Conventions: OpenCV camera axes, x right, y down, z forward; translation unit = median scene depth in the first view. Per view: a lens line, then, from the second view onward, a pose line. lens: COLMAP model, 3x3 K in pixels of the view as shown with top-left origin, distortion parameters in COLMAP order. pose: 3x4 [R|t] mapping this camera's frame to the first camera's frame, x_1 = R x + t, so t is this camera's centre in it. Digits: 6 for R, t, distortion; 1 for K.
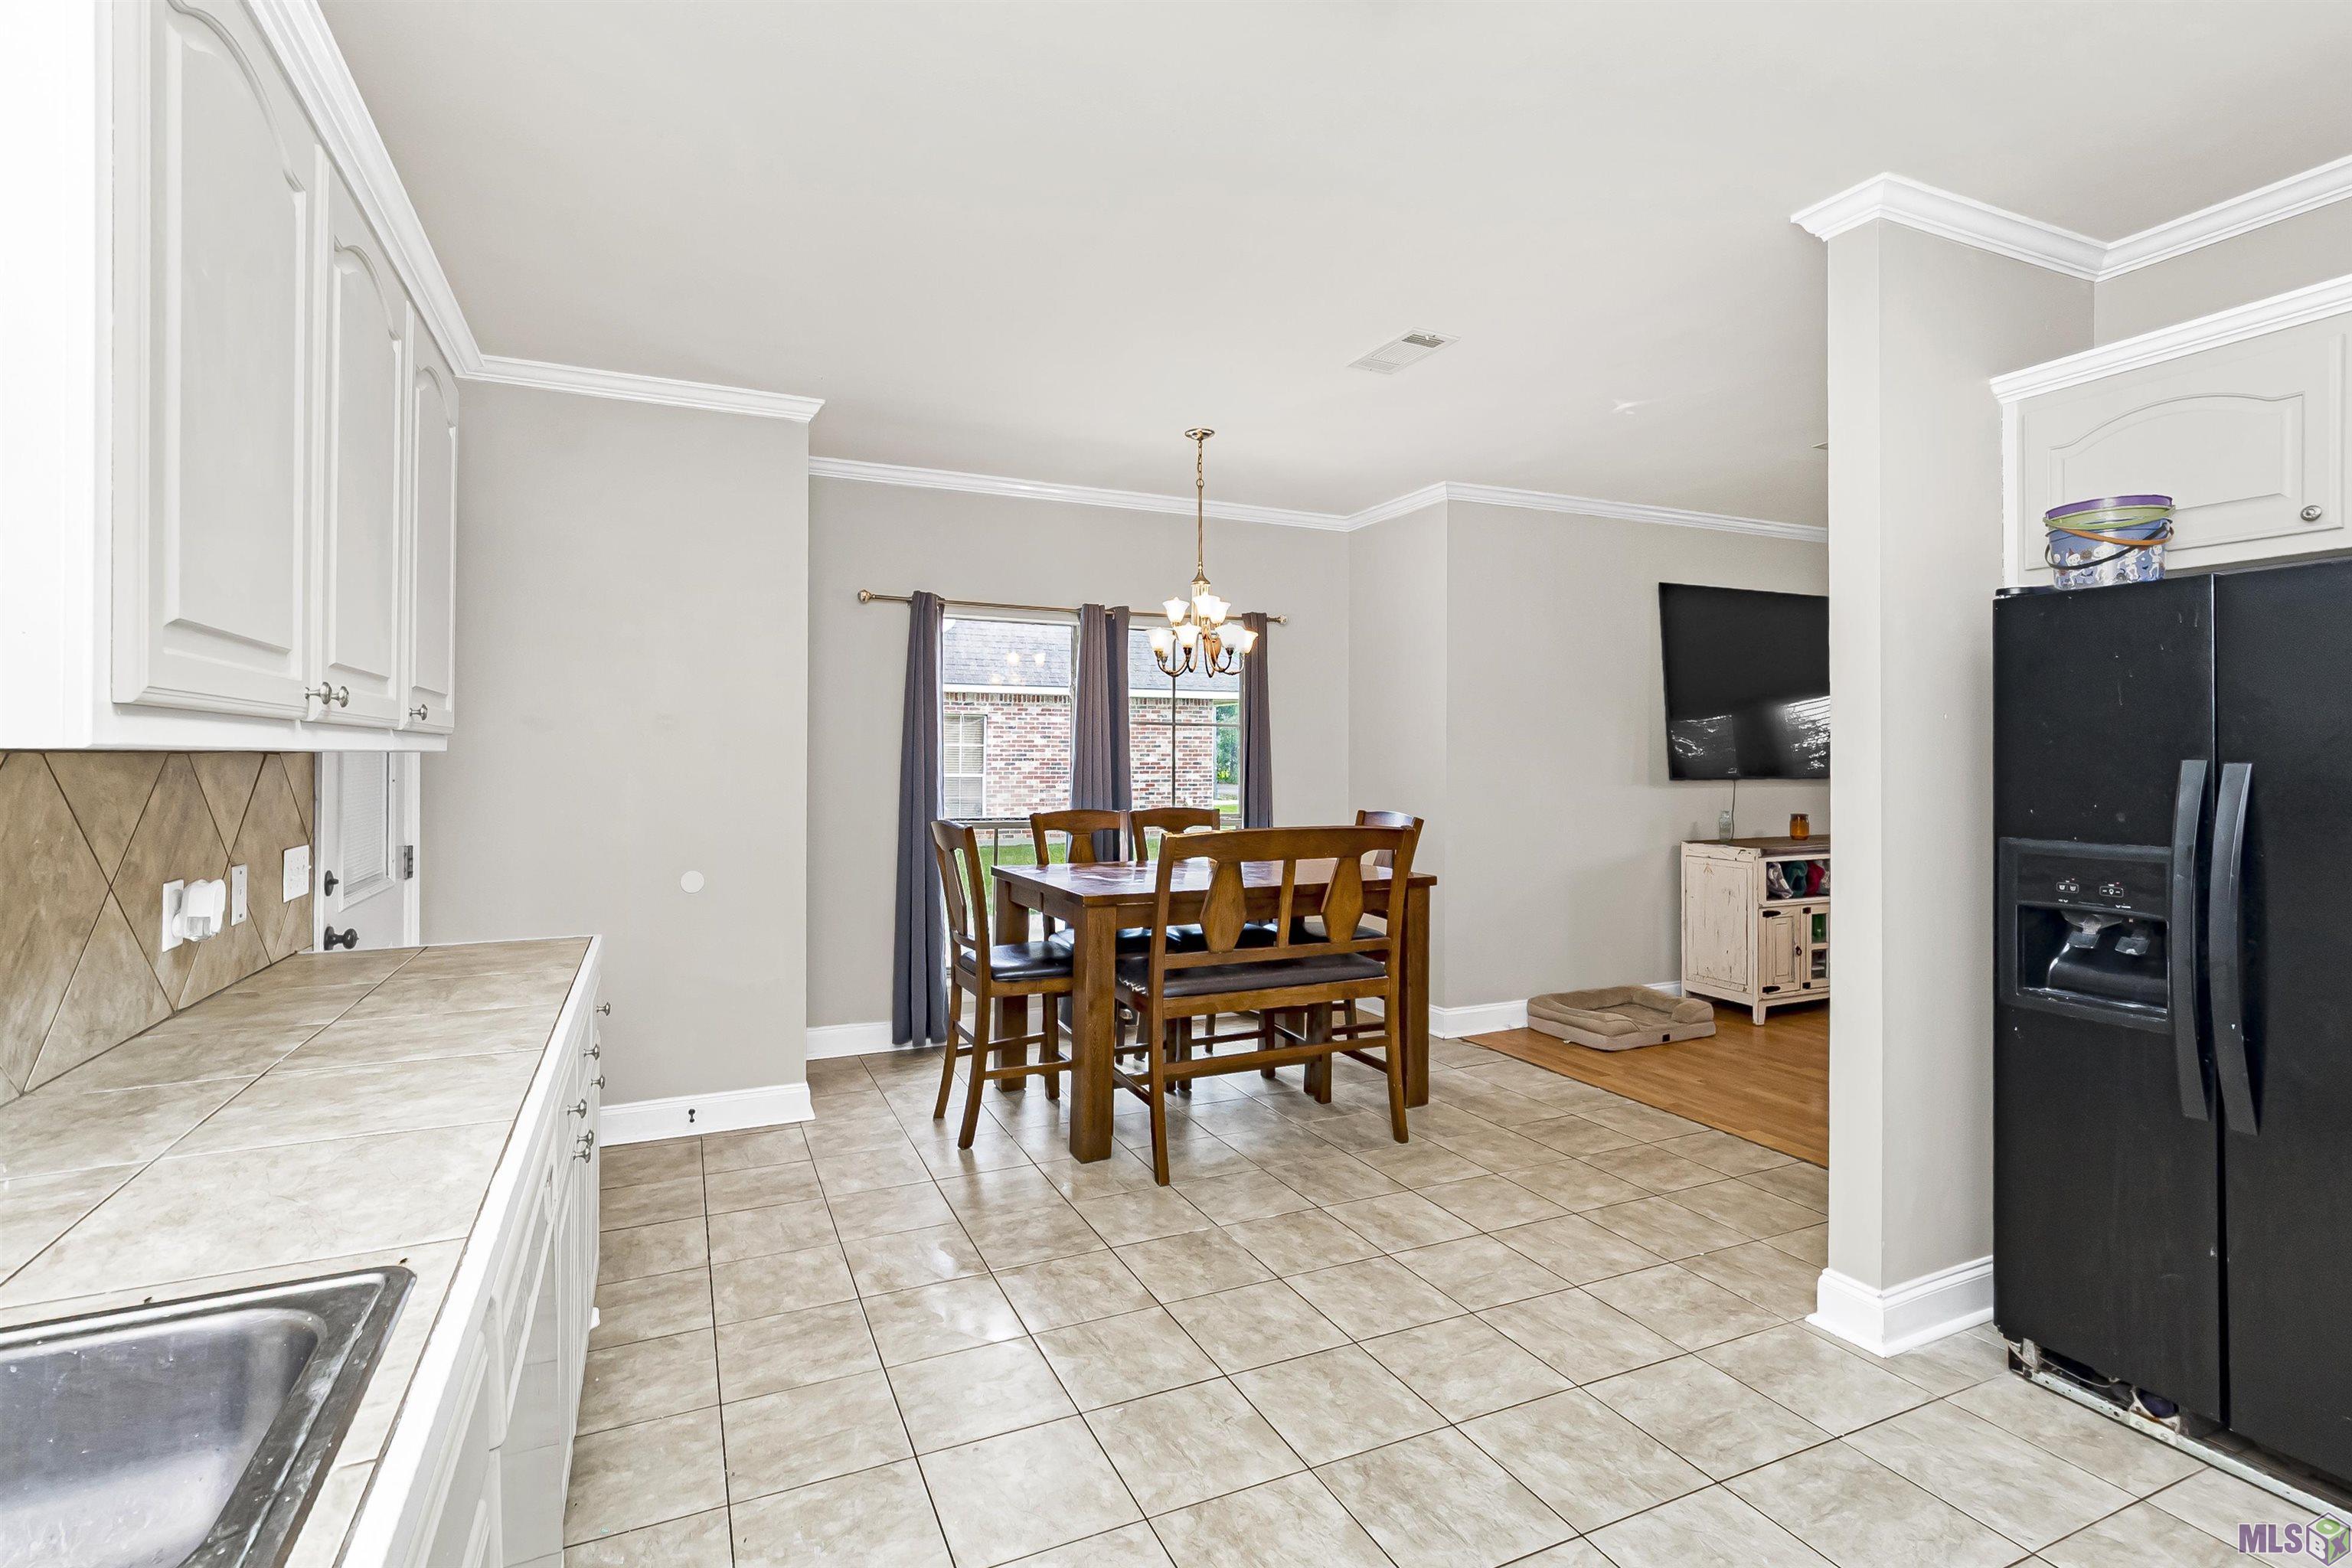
lens RADIAL K [[1056.5, 0, 1123.1], [0, 1056.5, 755.4], [0, 0, 1]] dist [0.001076, -0.000724]
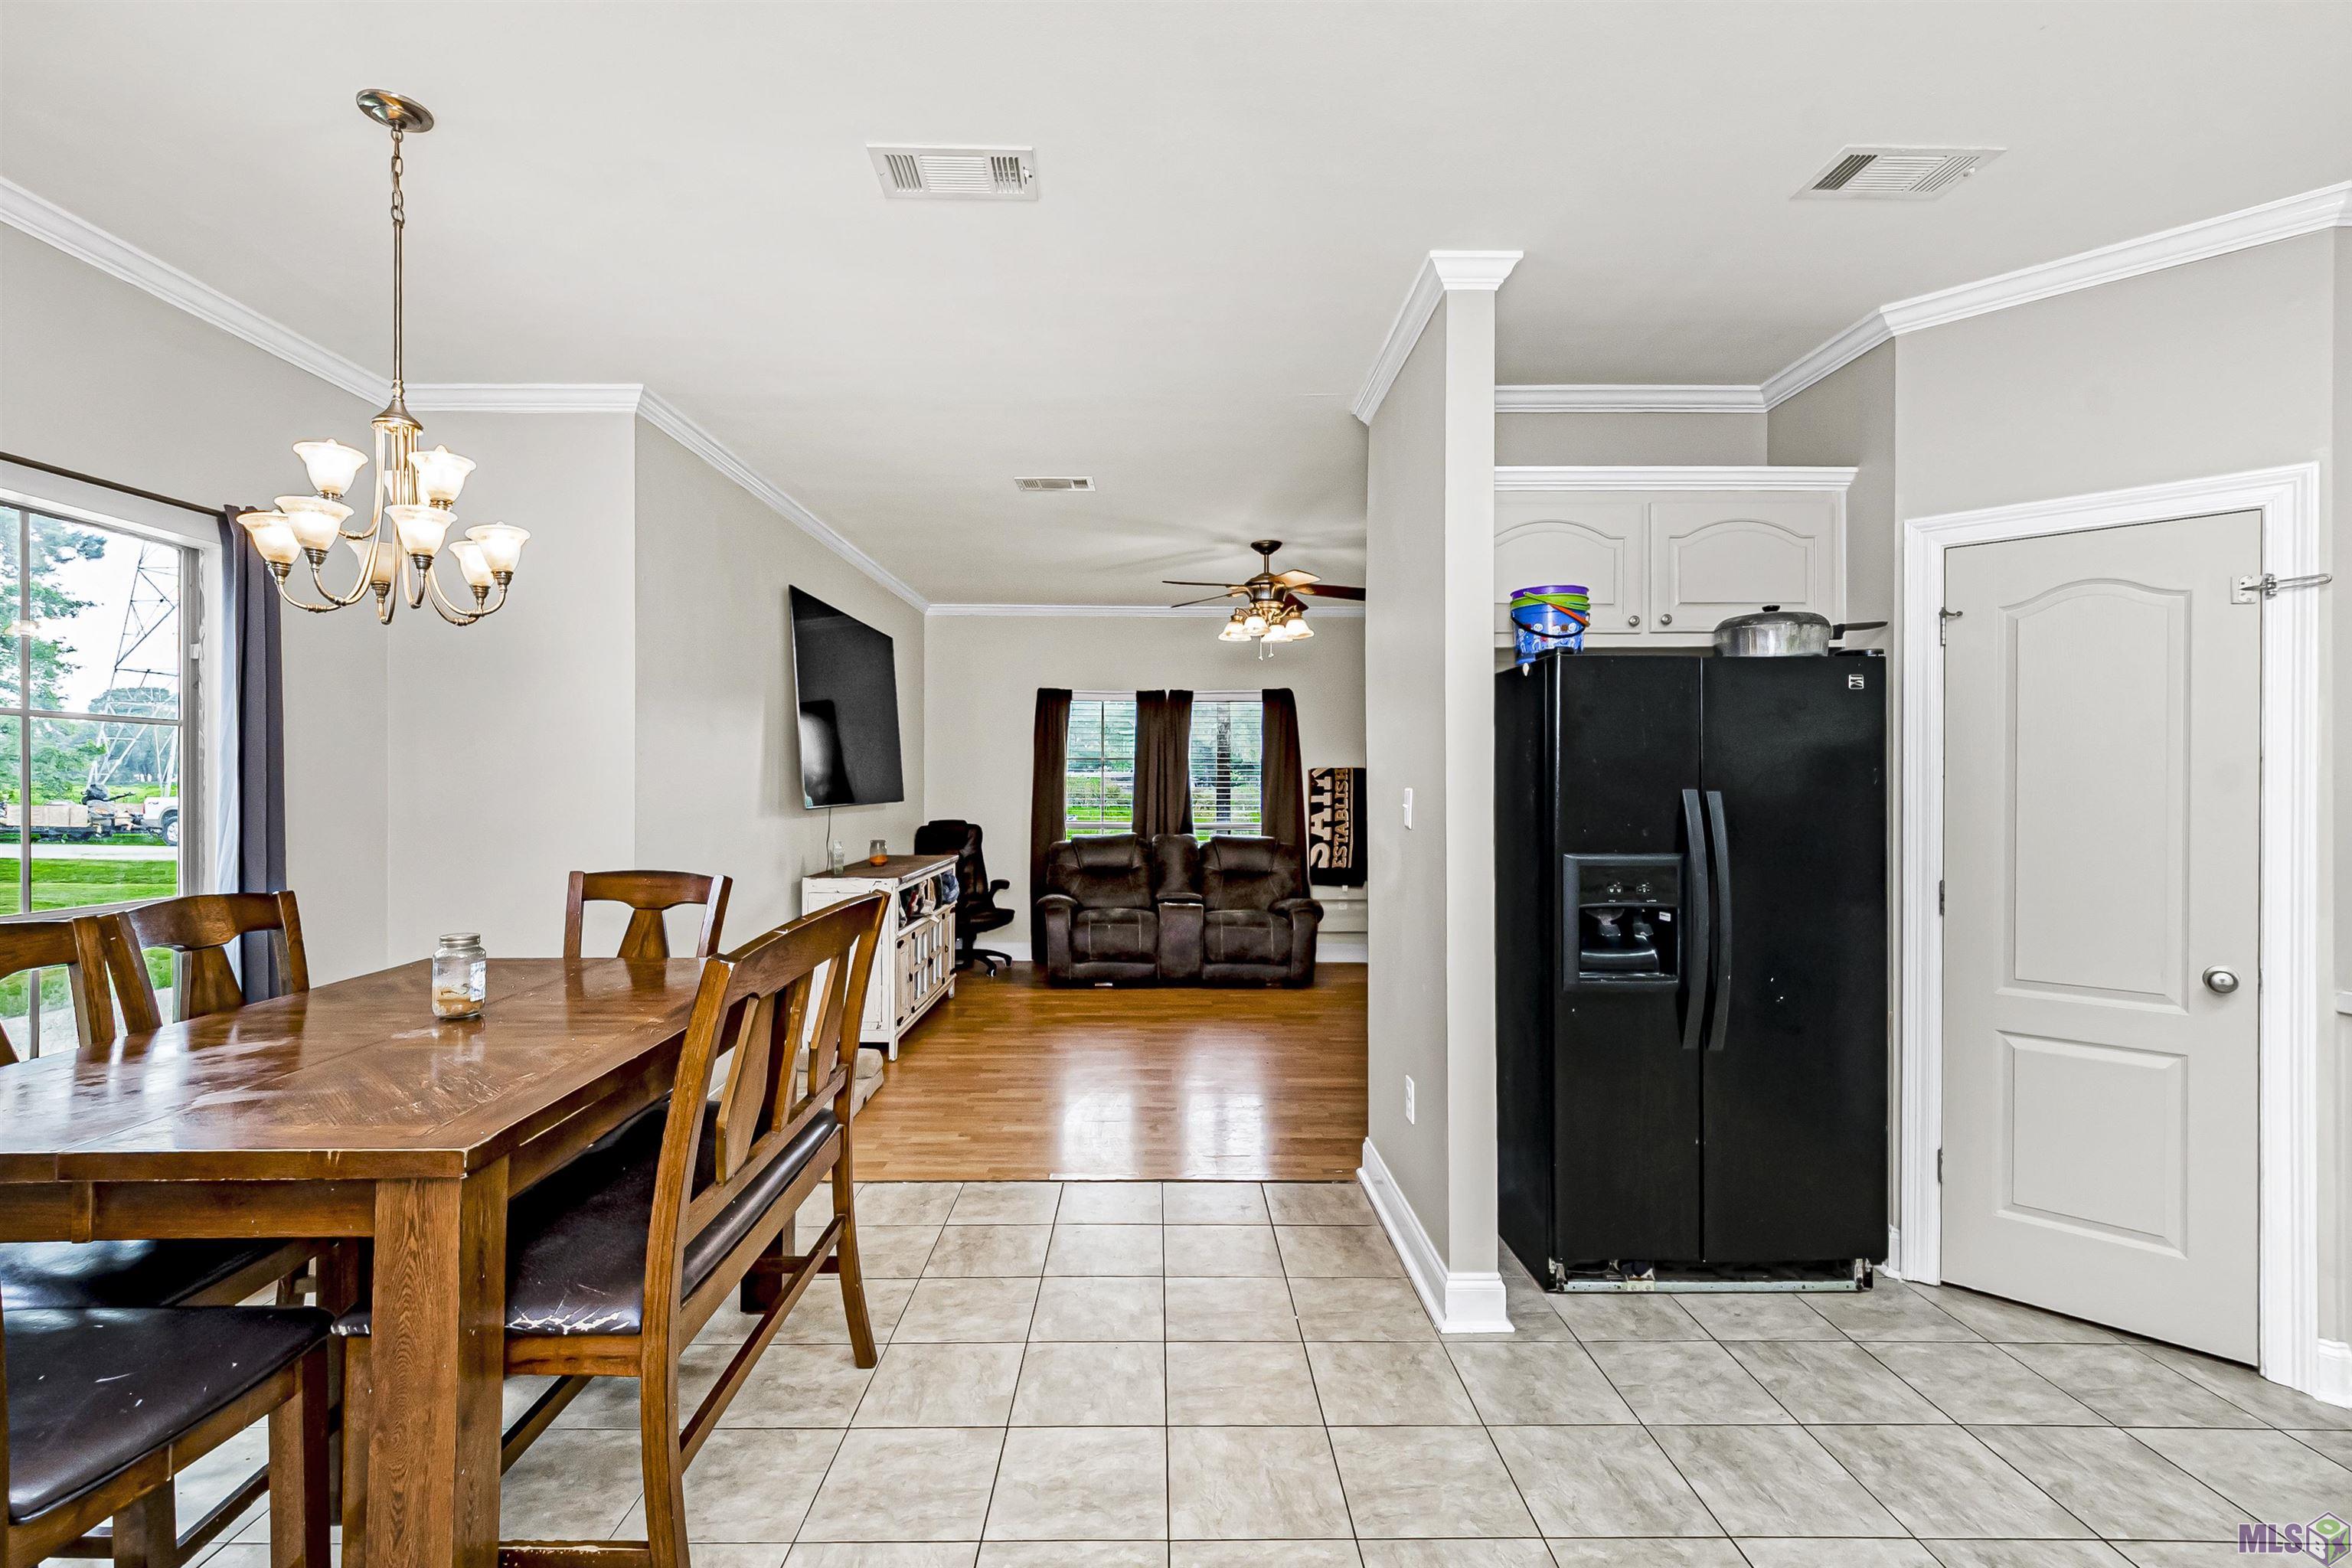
lens RADIAL K [[1056.5, 0, 1153.1], [0, 1056.5, 786.9], [0, 0, 1]] dist [0.001076, -0.000724]
pose [[0.388861, -0.005425, 0.921280, -0.337510], [-0.003067, 0.999969, 0.007183, -0.003829], [-0.921291, -0.005618, 0.388833, 0.706545]]
